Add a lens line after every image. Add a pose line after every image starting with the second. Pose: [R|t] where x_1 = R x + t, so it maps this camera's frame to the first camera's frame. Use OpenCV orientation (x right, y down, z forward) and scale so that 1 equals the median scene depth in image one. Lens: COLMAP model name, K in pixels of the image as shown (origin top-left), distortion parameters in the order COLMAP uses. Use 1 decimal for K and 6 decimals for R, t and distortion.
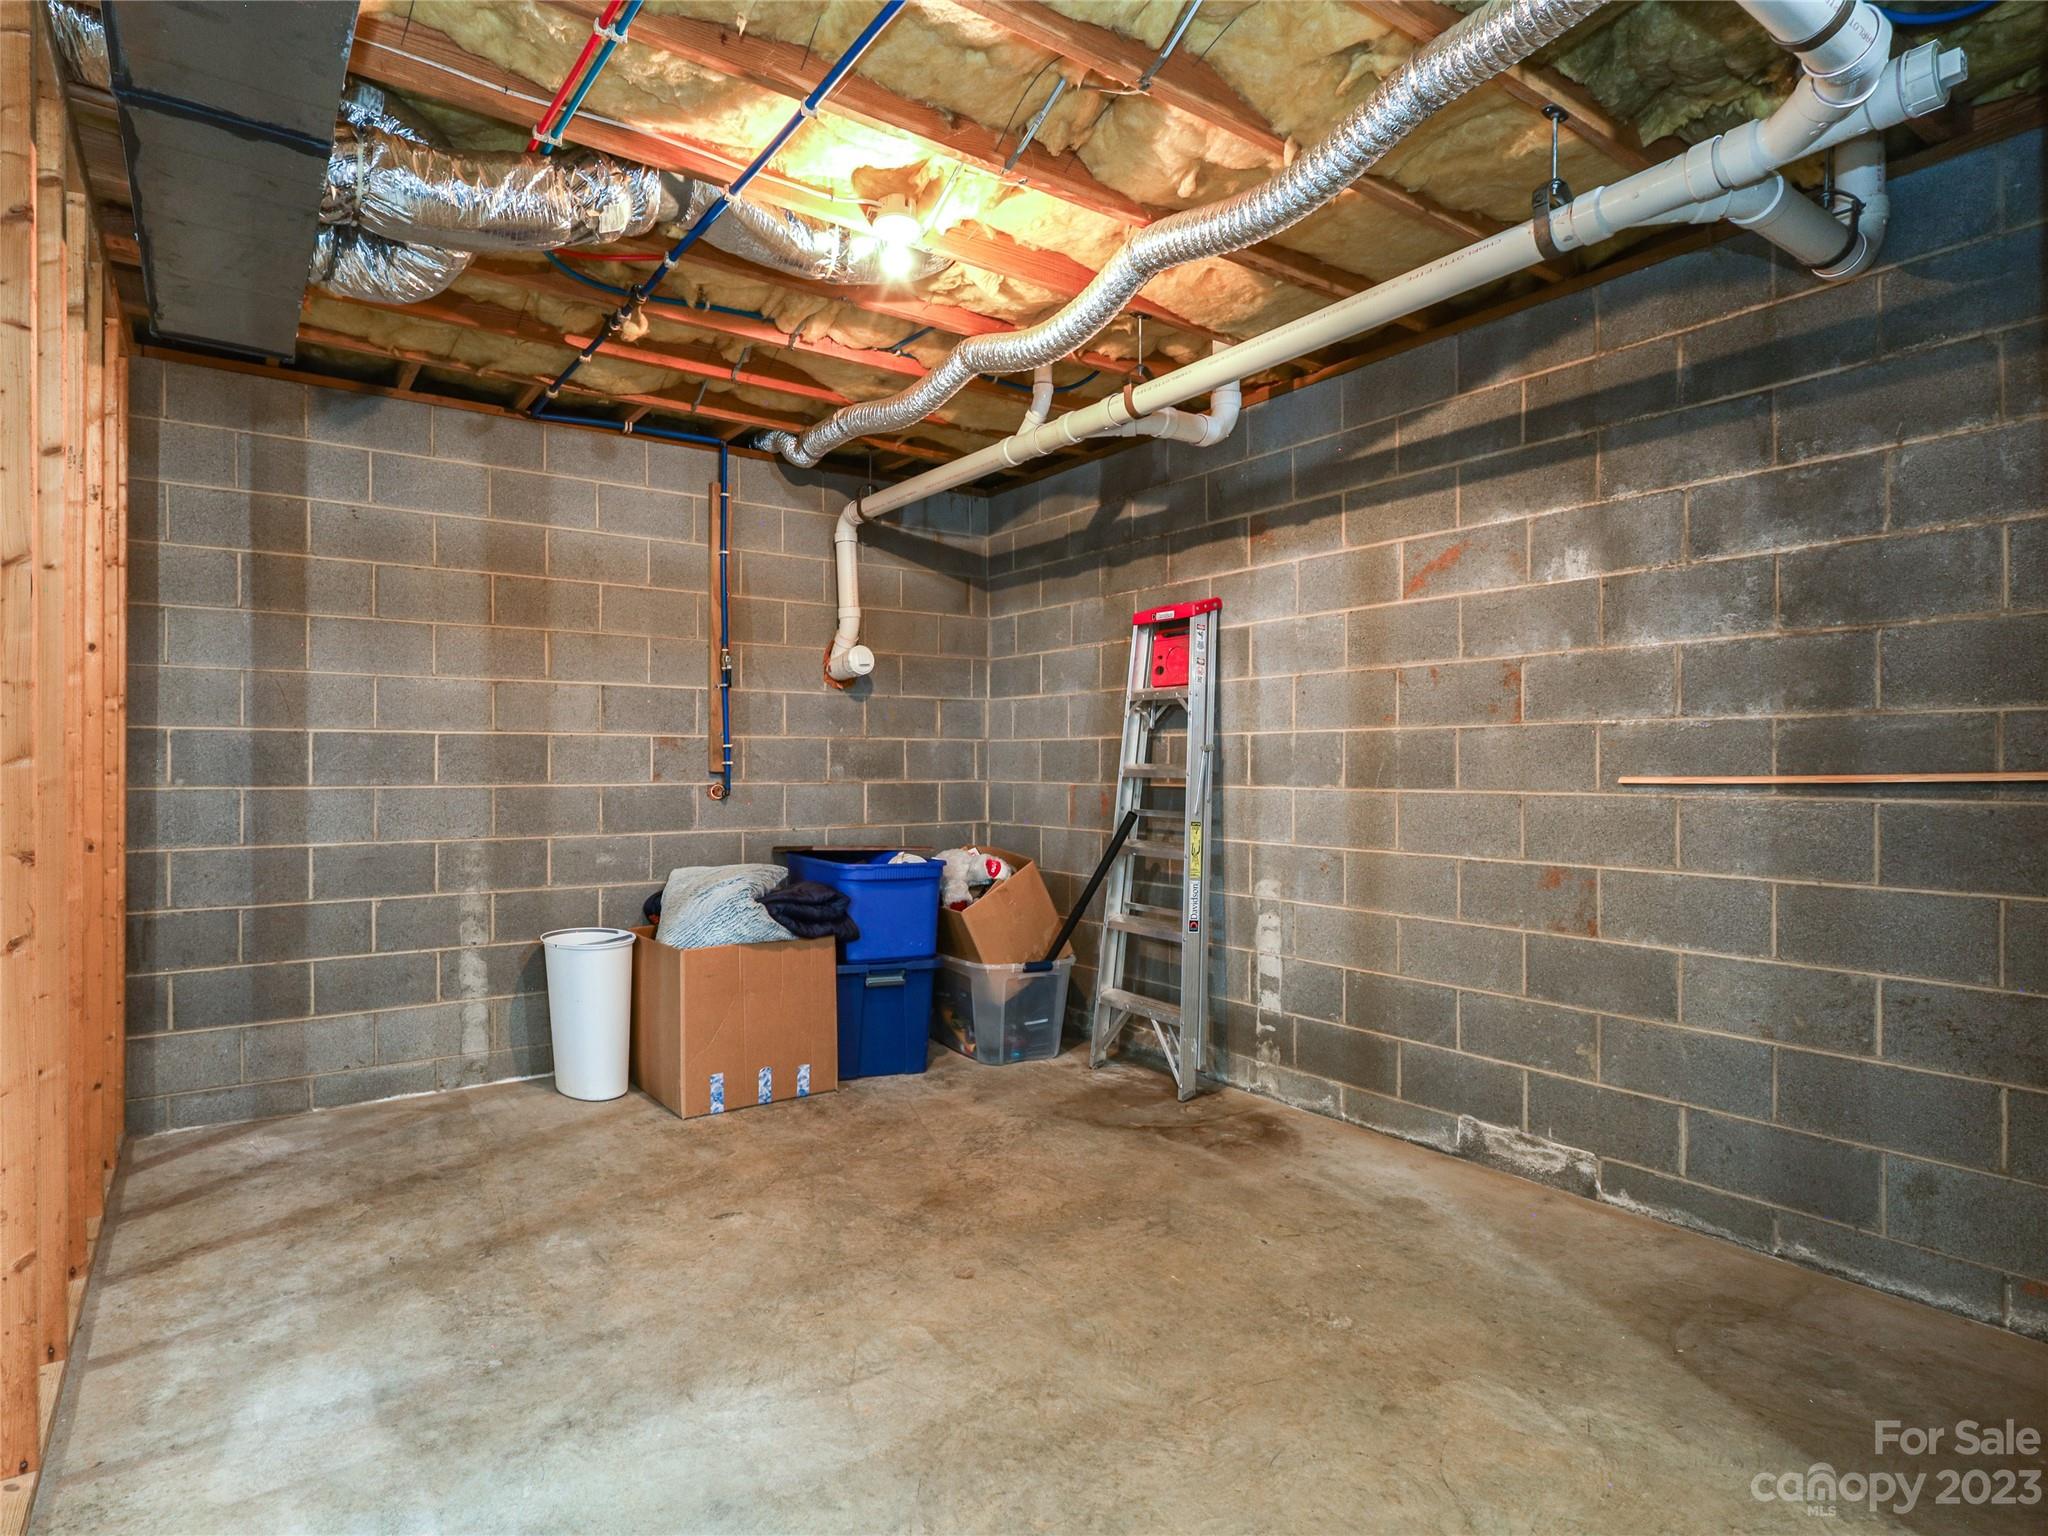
lens RADIAL K [[1037.0, 0, 860.0], [0, 1037.0, 764.3], [0, 0, 1]] dist [0.000343, 0.000900]
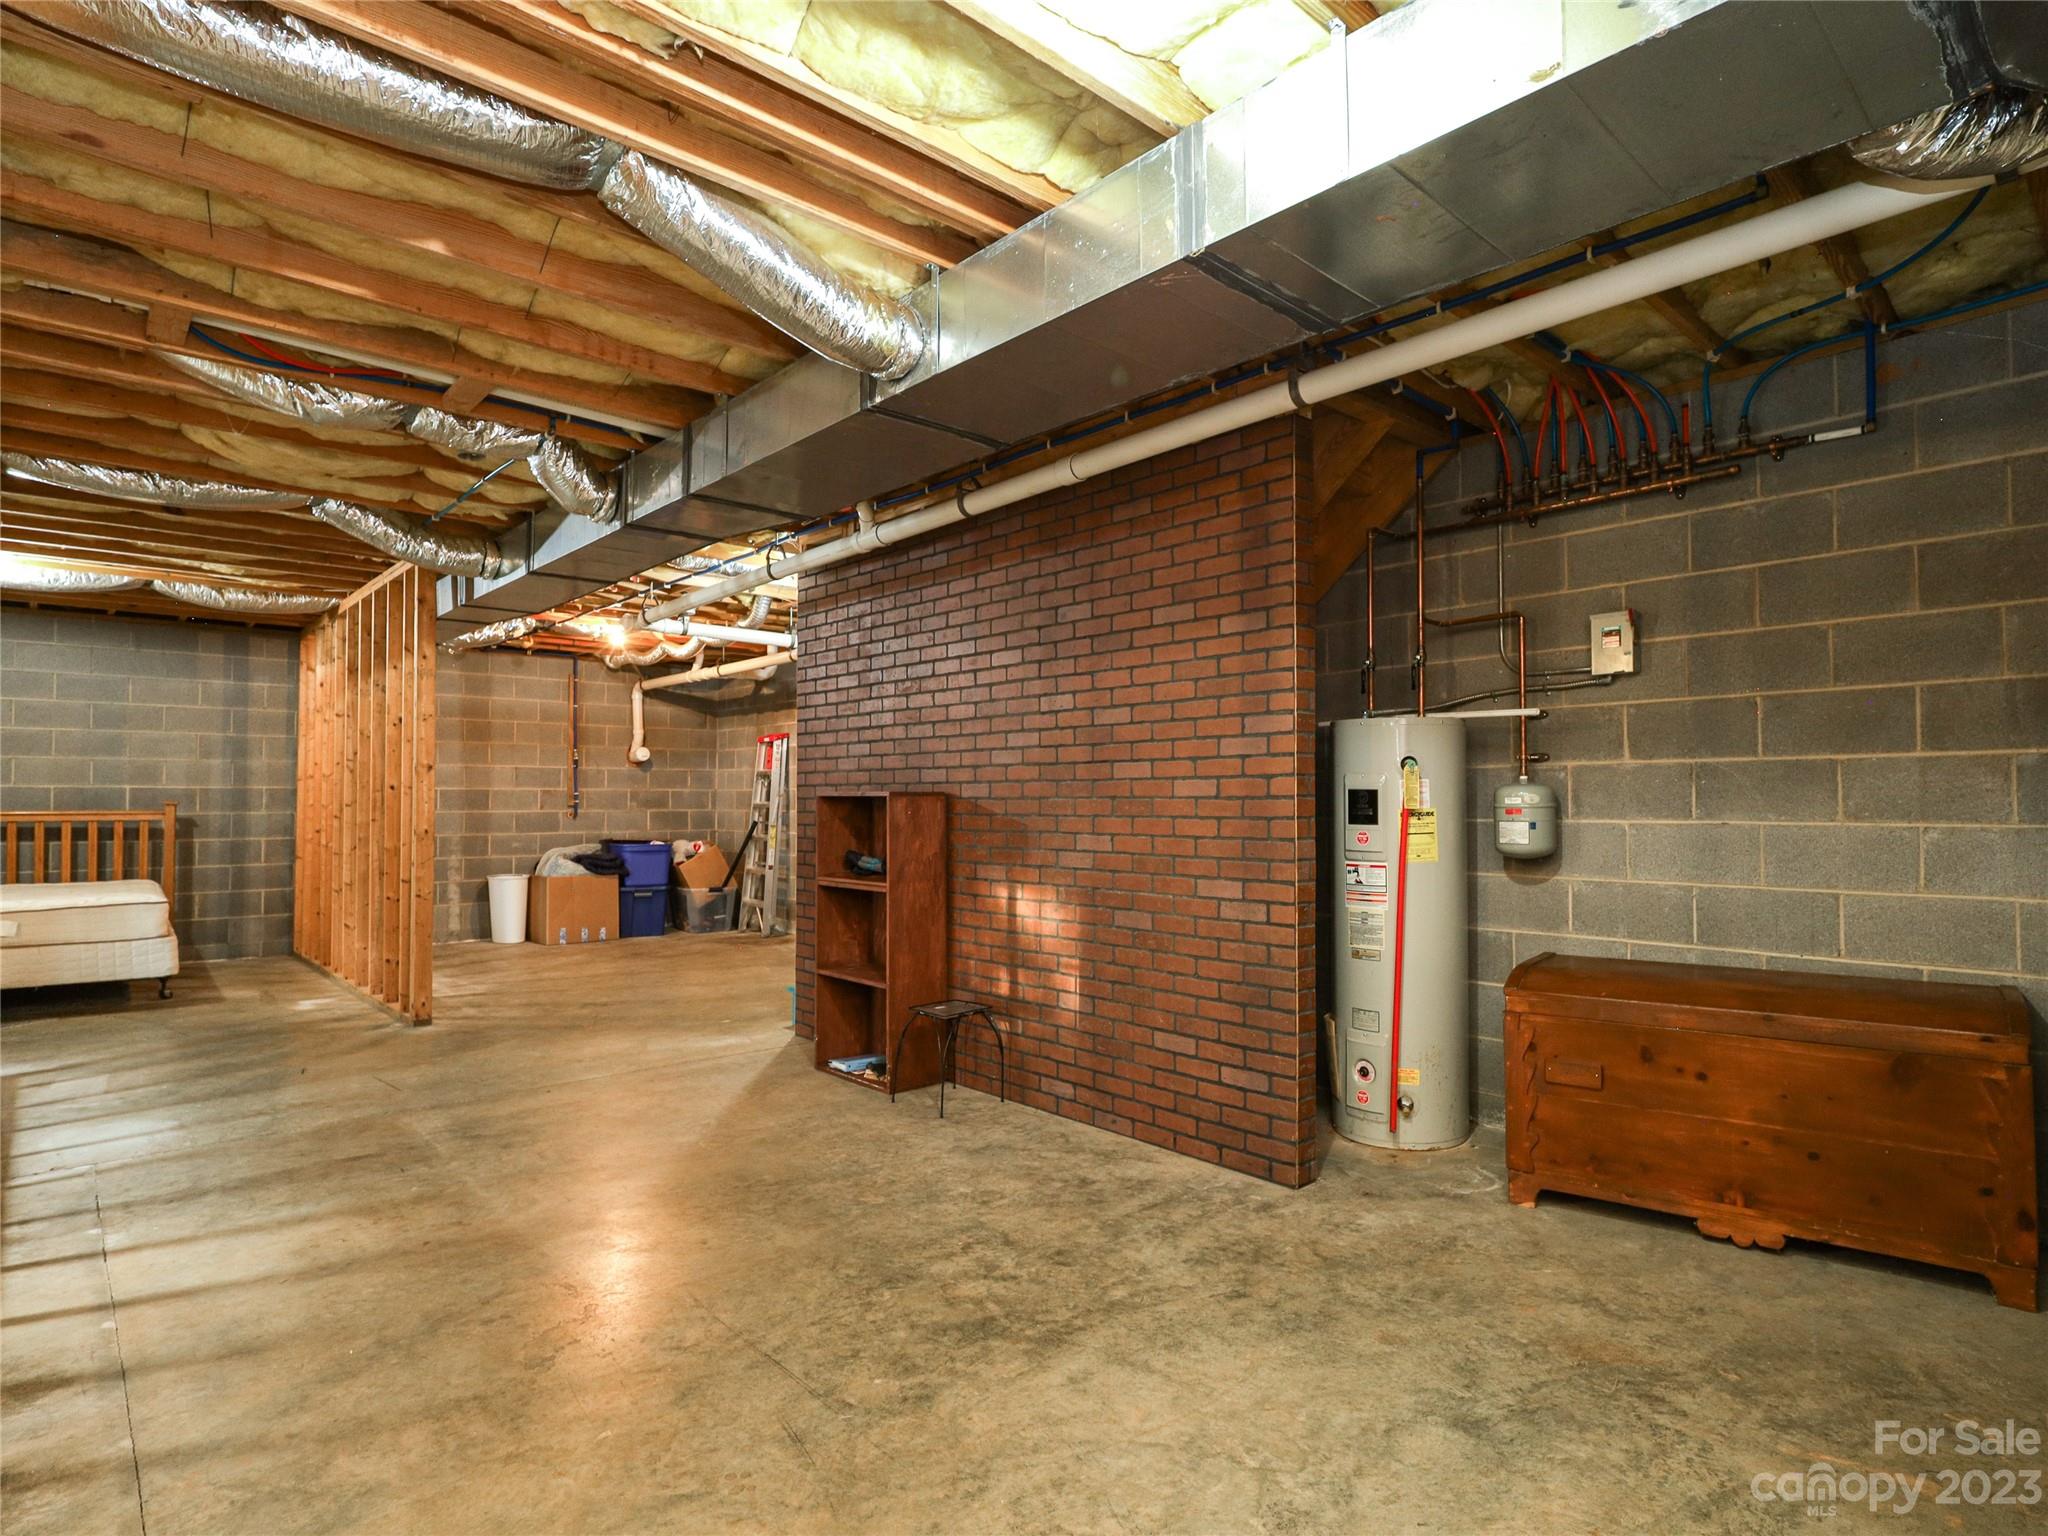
lens RADIAL K [[1082.5, 0, 1011.6], [0, 1082.5, 766.2], [0, 0, 1]] dist [-0.001018, -0.001513]
pose [[0.983959, 0.004021, 0.178347, 0.388106], [0.002043, 0.999426, -0.033806, 0.003514], [-0.178381, 0.033628, 0.983387, -1.487326]]
